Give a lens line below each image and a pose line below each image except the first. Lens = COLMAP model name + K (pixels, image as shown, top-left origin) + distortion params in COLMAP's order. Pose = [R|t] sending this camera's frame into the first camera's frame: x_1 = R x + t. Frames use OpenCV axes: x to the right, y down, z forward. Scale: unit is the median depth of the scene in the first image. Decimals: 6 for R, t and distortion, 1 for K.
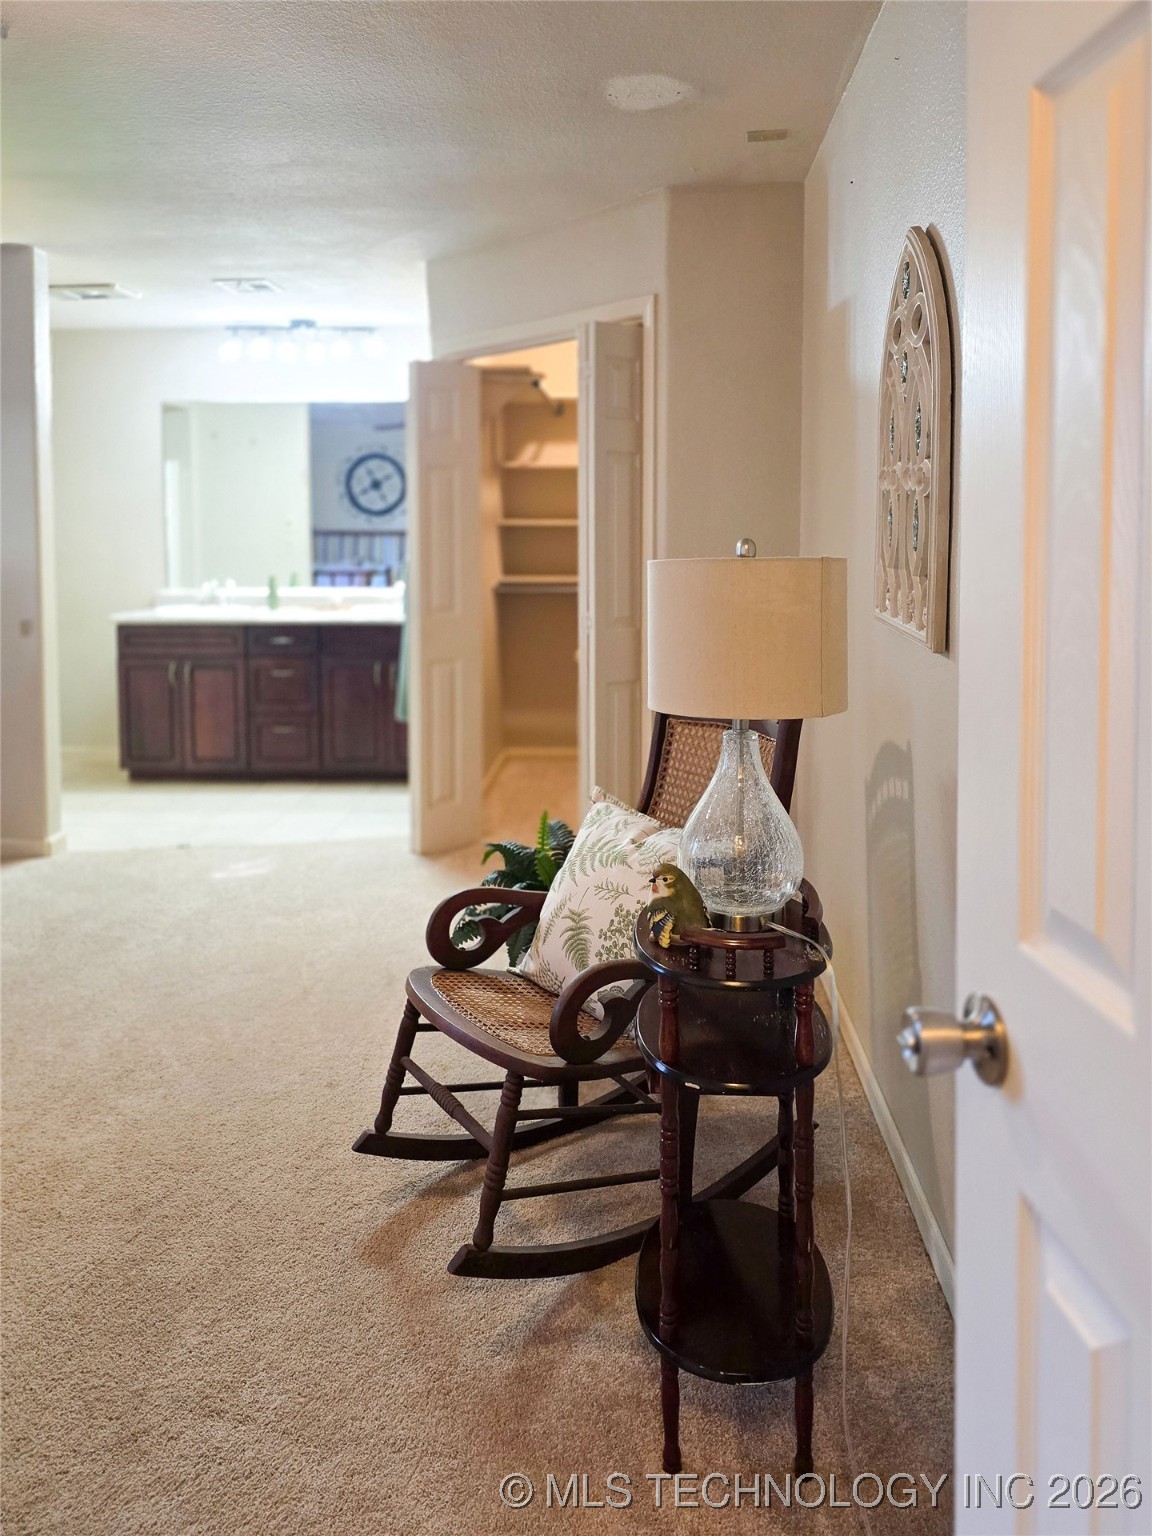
lens RADIAL K [[1054.2, 0, 550.2], [0, 1054.2, 692.5], [0, 0, 1]] dist [0.018576, -0.001796]
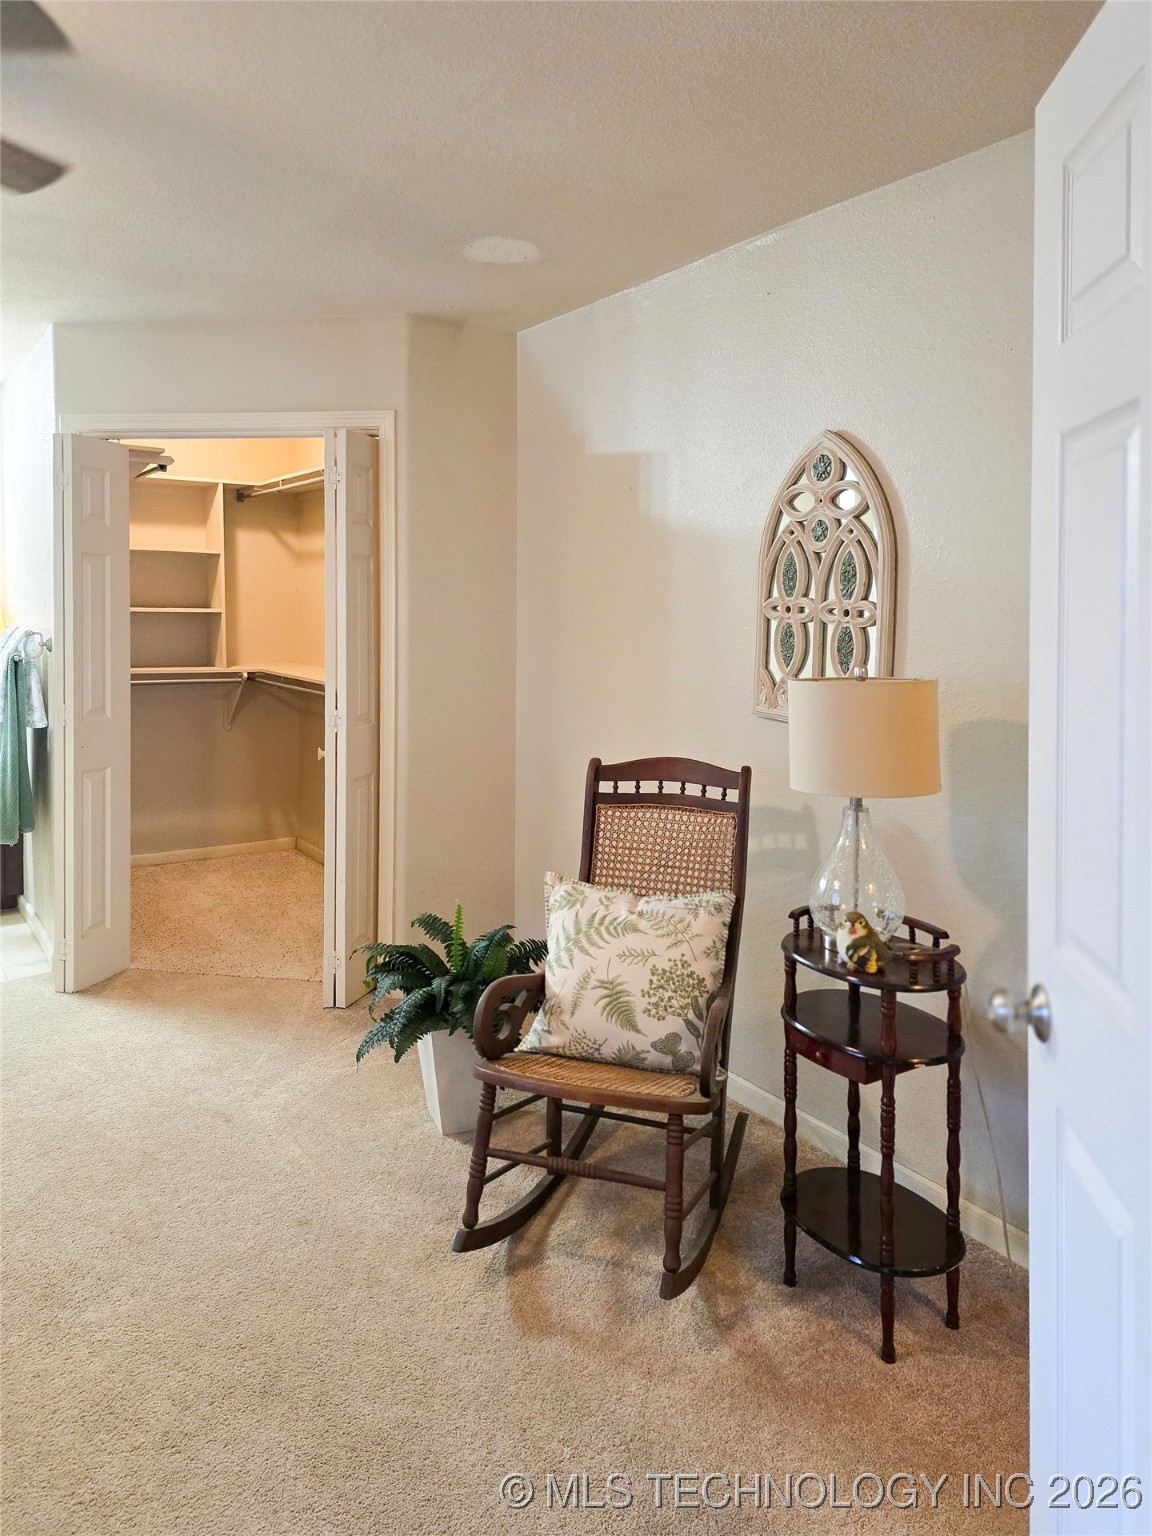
lens RADIAL K [[1047.2, 0, 574.9], [0, 1047.2, 750.7], [0, 0, 1]] dist [0.023501, -0.005973]
pose [[0.828094, -0.072738, 0.555851, -0.618494], [0.080030, 0.996729, 0.011205, -0.055998], [-0.554848, 0.035206, 0.831207, 0.065966]]
